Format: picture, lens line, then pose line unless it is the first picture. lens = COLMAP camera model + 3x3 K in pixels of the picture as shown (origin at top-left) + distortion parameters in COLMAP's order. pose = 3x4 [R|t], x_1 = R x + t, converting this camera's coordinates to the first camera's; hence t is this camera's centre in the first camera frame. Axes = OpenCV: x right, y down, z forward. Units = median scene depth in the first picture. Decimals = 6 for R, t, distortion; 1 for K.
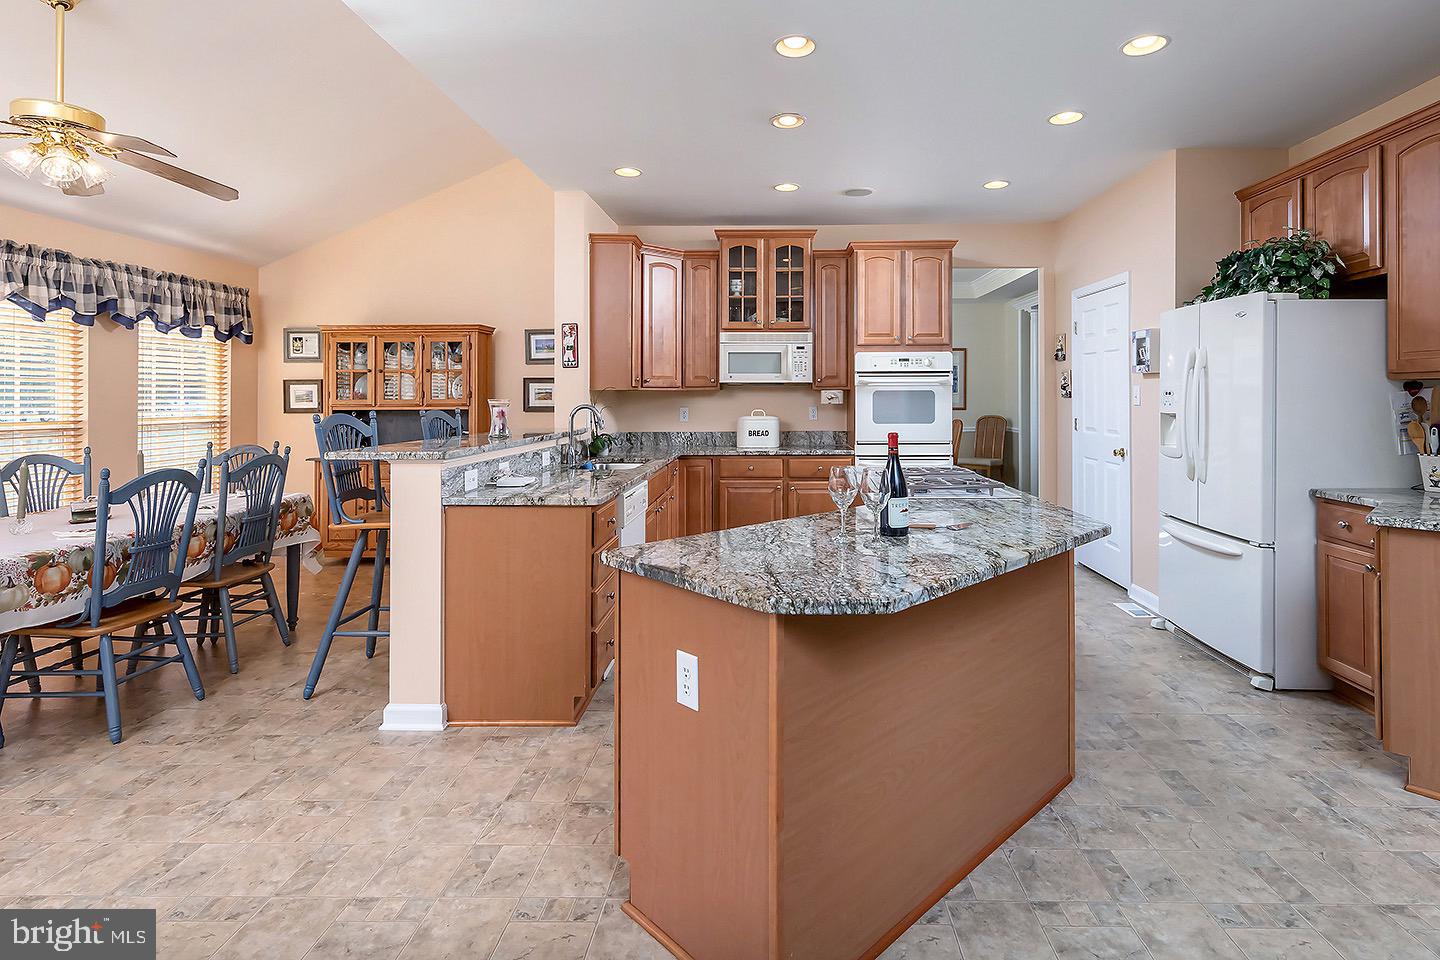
lens RADIAL K [[736.0, 0, 794.6], [0, 736.0, 377.7], [0, 0, 1]] dist [-0.001330, -0.003124]
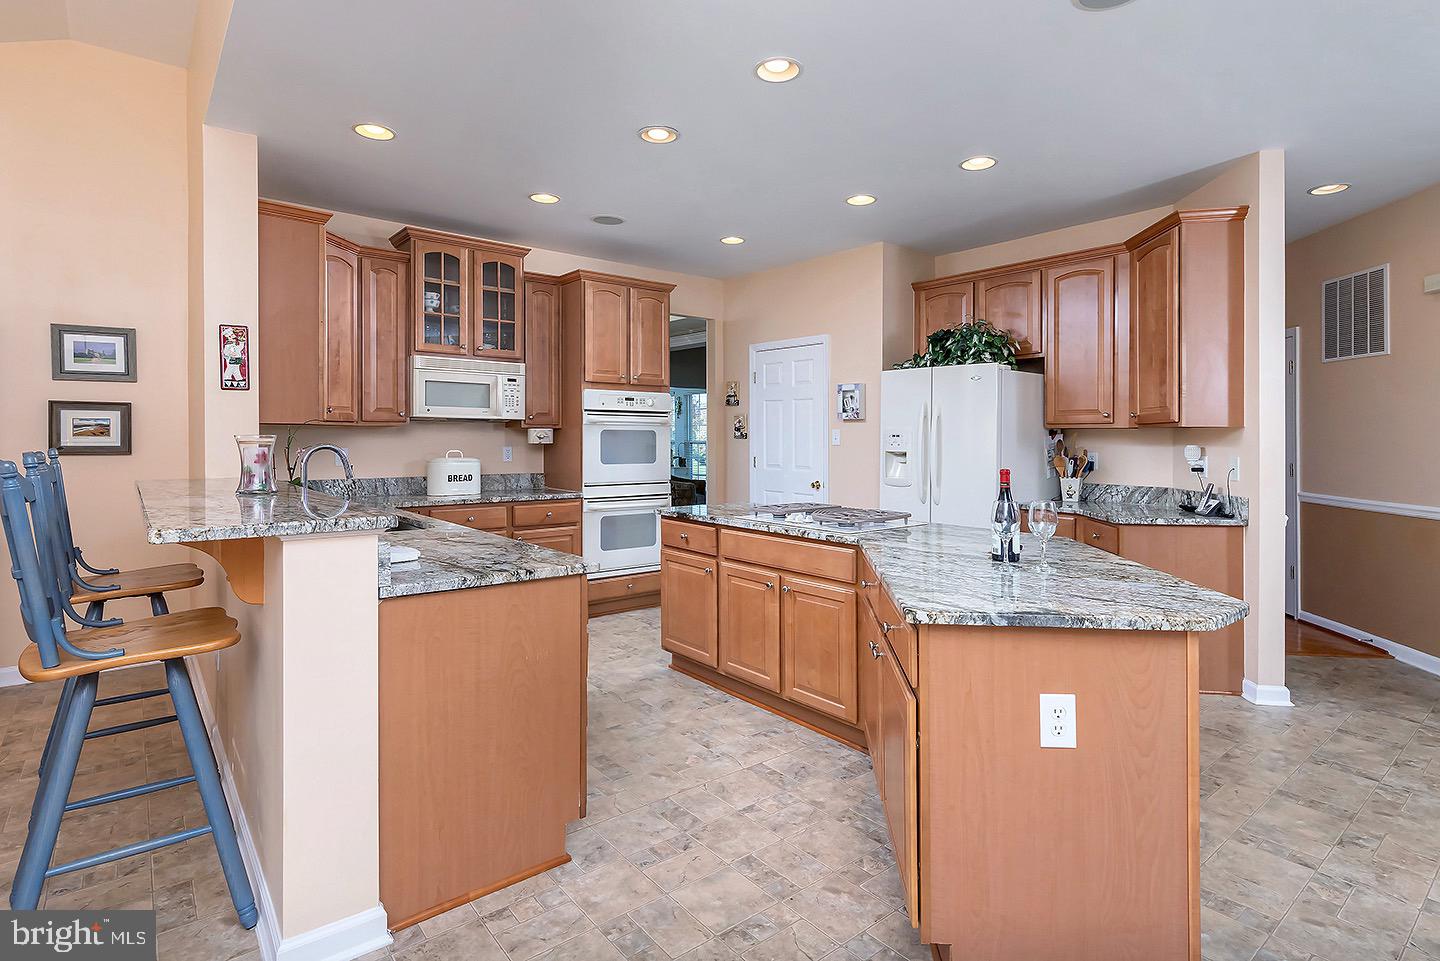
lens RADIAL K [[700.1, 0, 732.2], [0, 700.1, 443.9], [0, 0, 1]] dist [-0.004175, -0.000768]
pose [[0.759739, 0.002553, 0.650223, -0.357559], [-0.024898, 0.999373, 0.025168, 0.008698], [-0.649751, -0.035310, 0.759326, 0.192637]]
